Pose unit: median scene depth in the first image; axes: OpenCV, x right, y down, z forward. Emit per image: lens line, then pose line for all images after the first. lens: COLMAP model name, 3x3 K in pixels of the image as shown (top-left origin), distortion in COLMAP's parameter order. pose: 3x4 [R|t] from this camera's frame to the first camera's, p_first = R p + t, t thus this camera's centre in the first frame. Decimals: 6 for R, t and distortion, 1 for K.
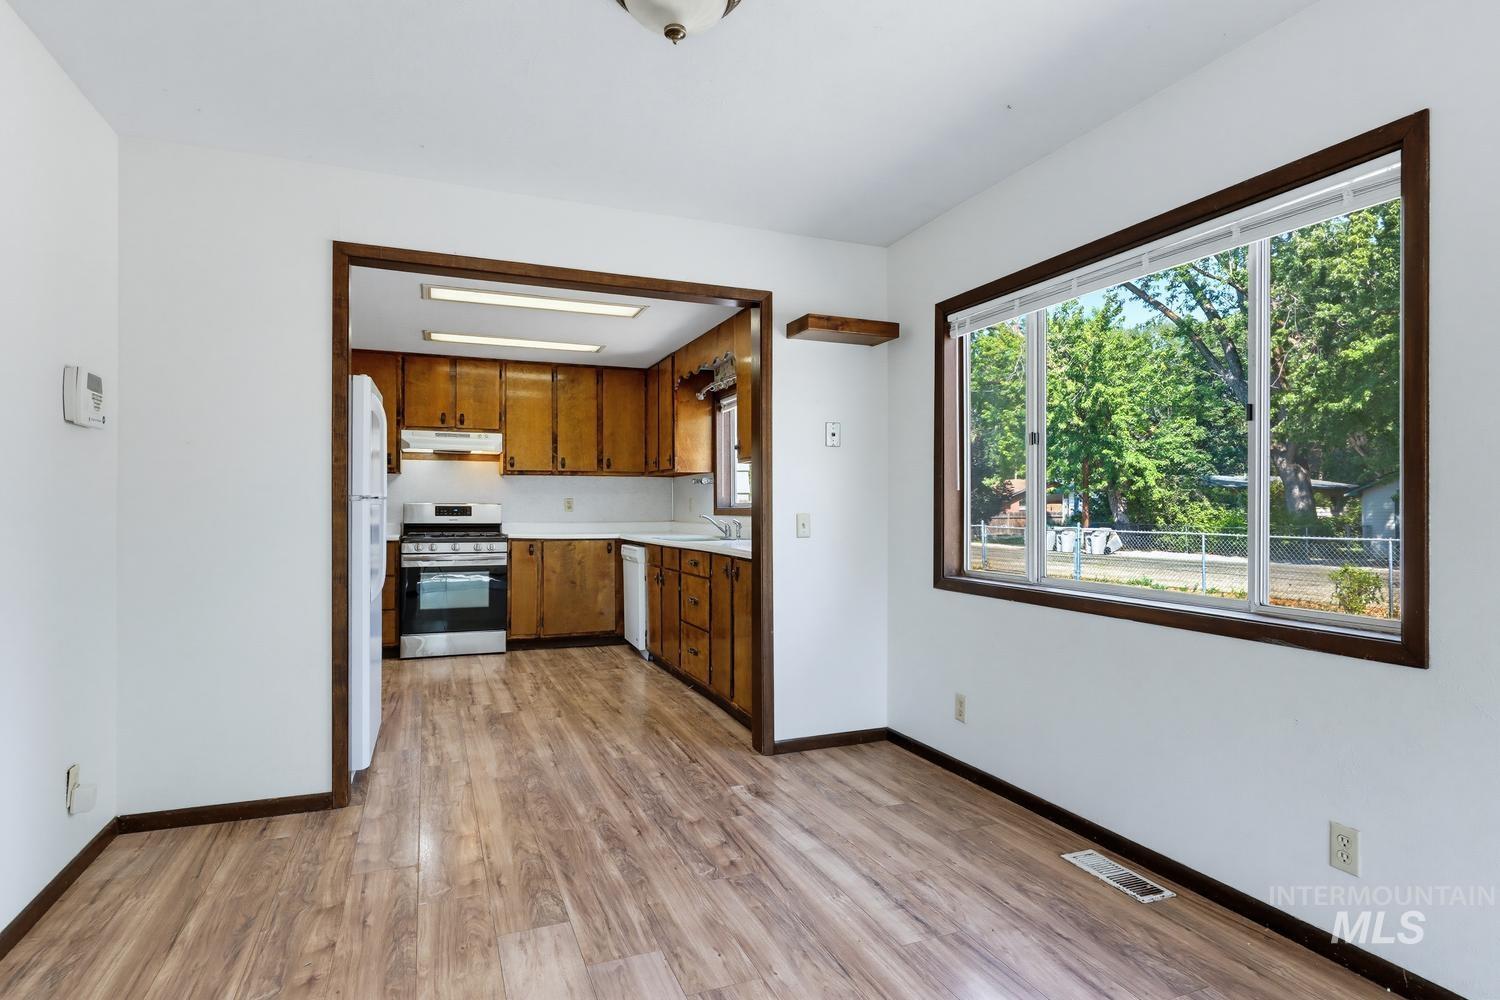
lens RADIAL K [[800.7, 0, 760.8], [0, 800.7, 501.1], [0, 0, 1]] dist [0.002648, 0.000285]
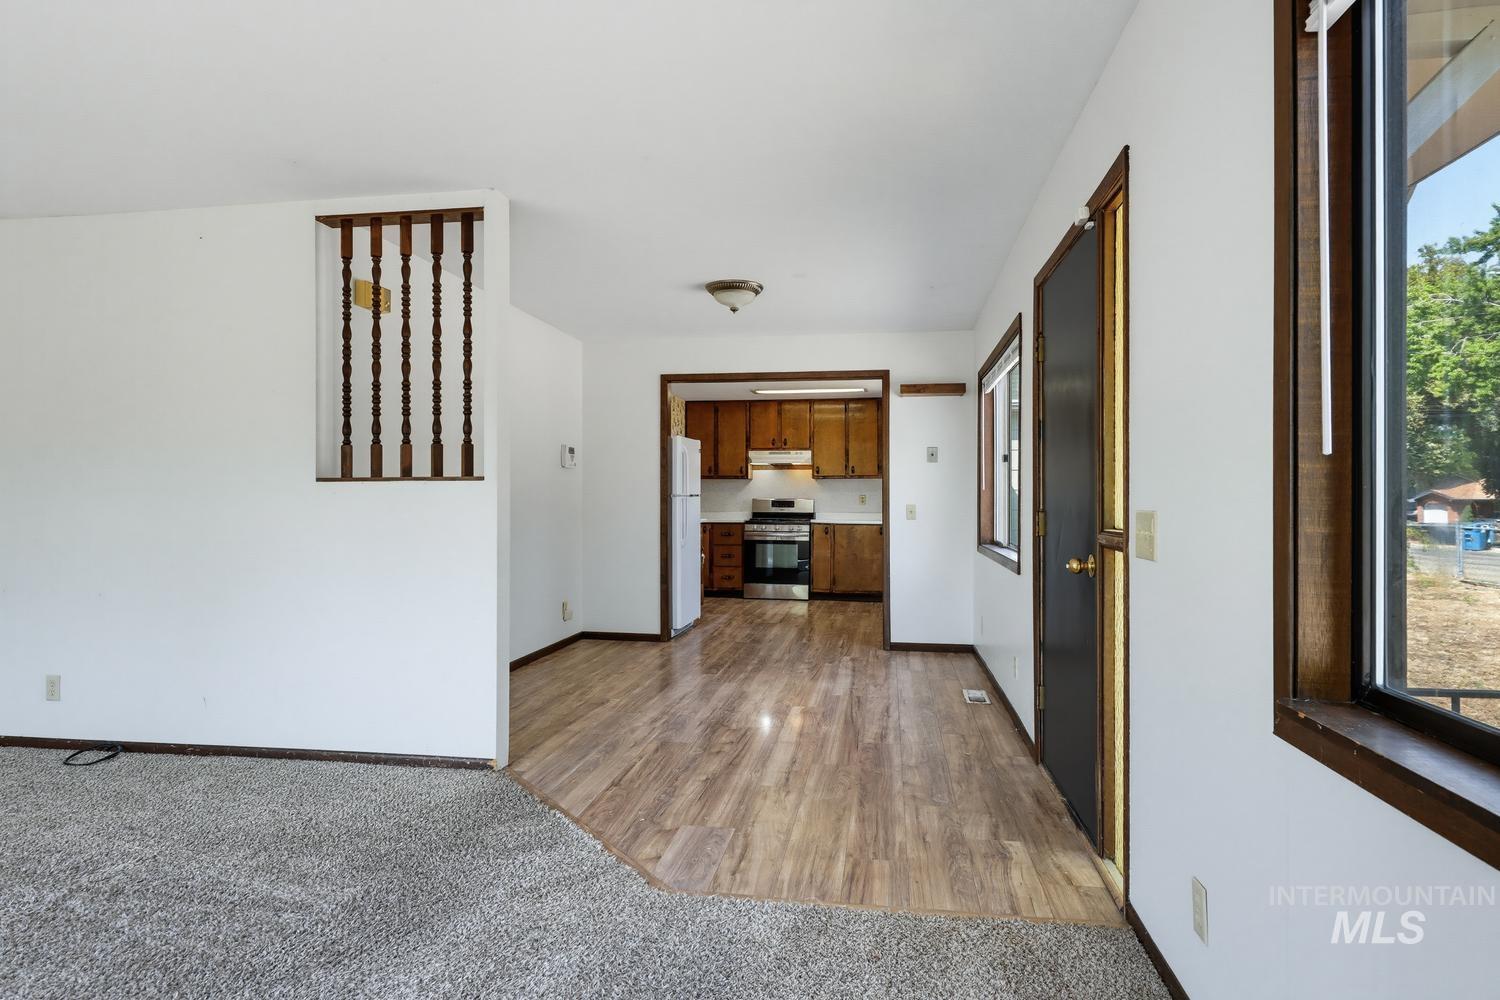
lens RADIAL K [[837.2, 0, 746.5], [0, 837.2, 501.0], [0, 0, 1]] dist [0.004549, -0.002176]
pose [[0.847241, 0.000967, -0.531208, 0.396084], [0.001754, 0.999988, 0.004618, -0.000219], [0.531206, -0.004844, 0.847229, -0.358534]]
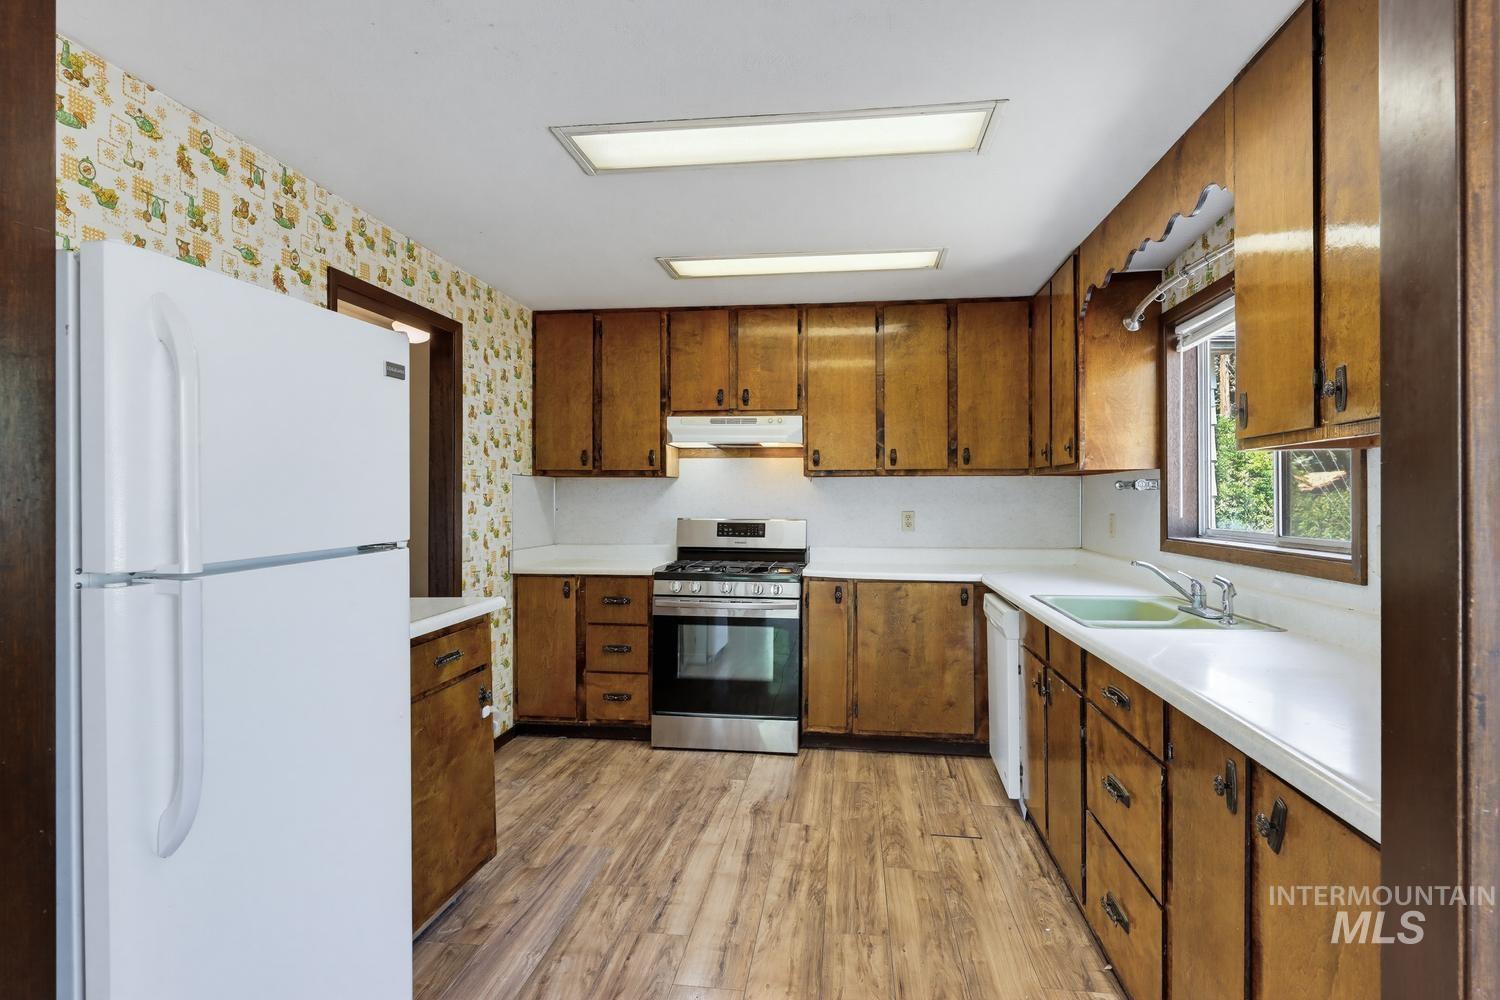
lens RADIAL K [[800.7, 0, 745.9], [0, 800.7, 498.1], [0, 0, 1]] dist [0.002648, 0.000285]
pose [[0.865323, 0.000843, -0.501214, -0.030947], [0.003121, 0.999970, 0.007069, -0.021210], [0.501205, -0.007681, 0.865294, 0.414851]]
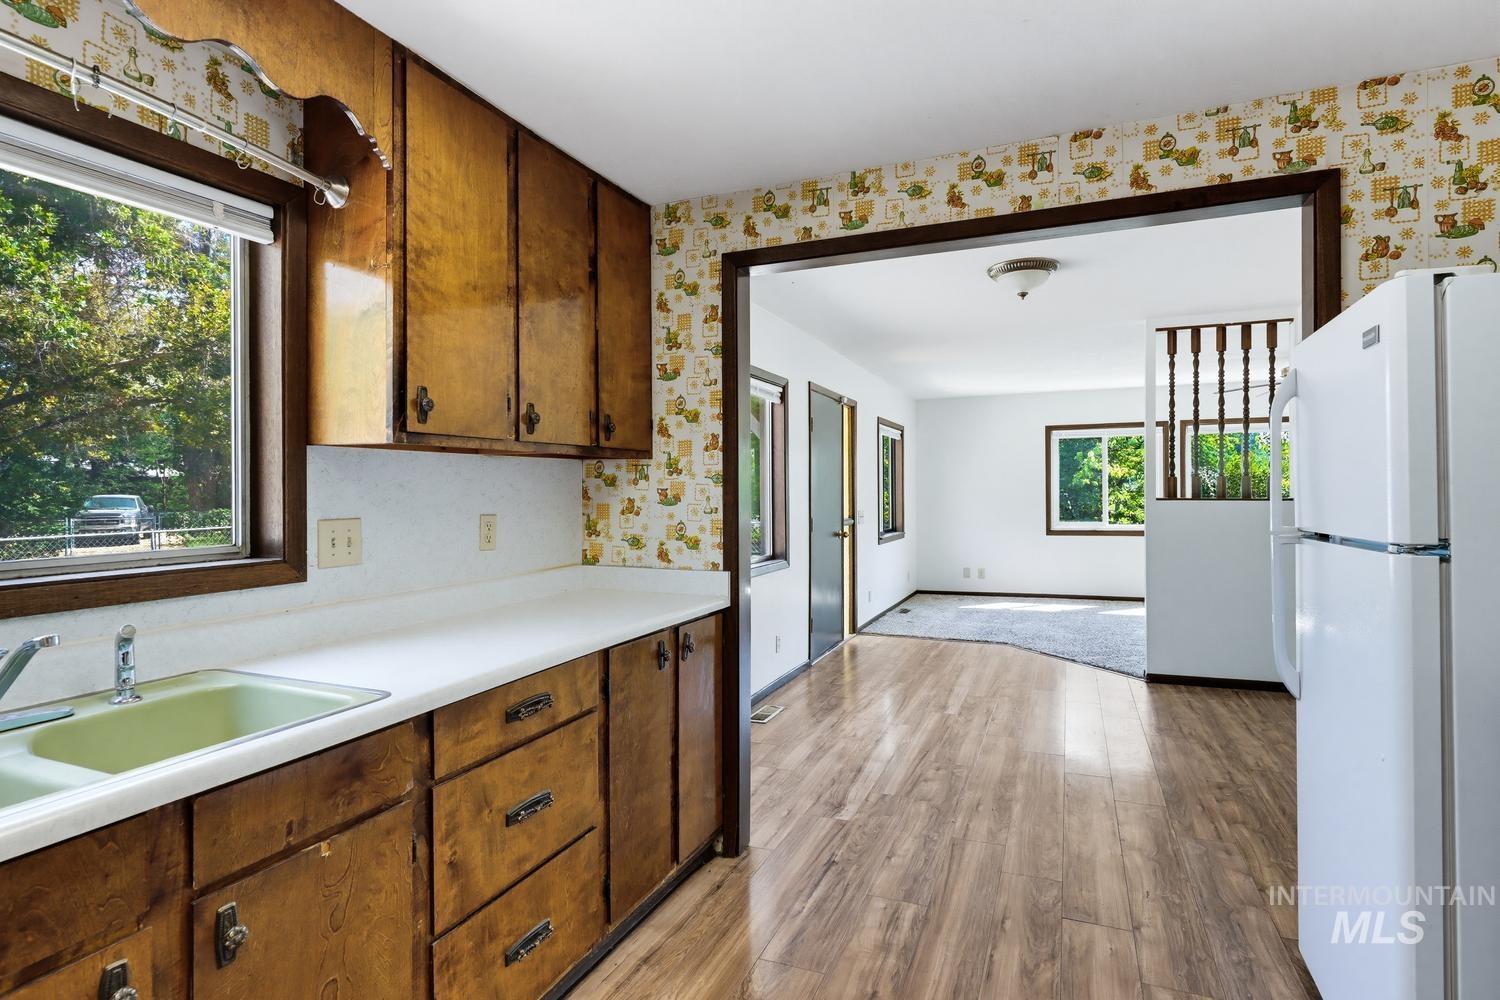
lens RADIAL K [[766.9, 0, 750.1], [0, 766.9, 490.2], [0, 0, 1]] dist [0.000782, -0.000050]
pose [[-0.704886, 0.003614, 0.709312, -0.316737], [0.000457, 0.999989, -0.004641, -0.018667], [-0.709321, -0.002947, -0.704880, 0.900056]]
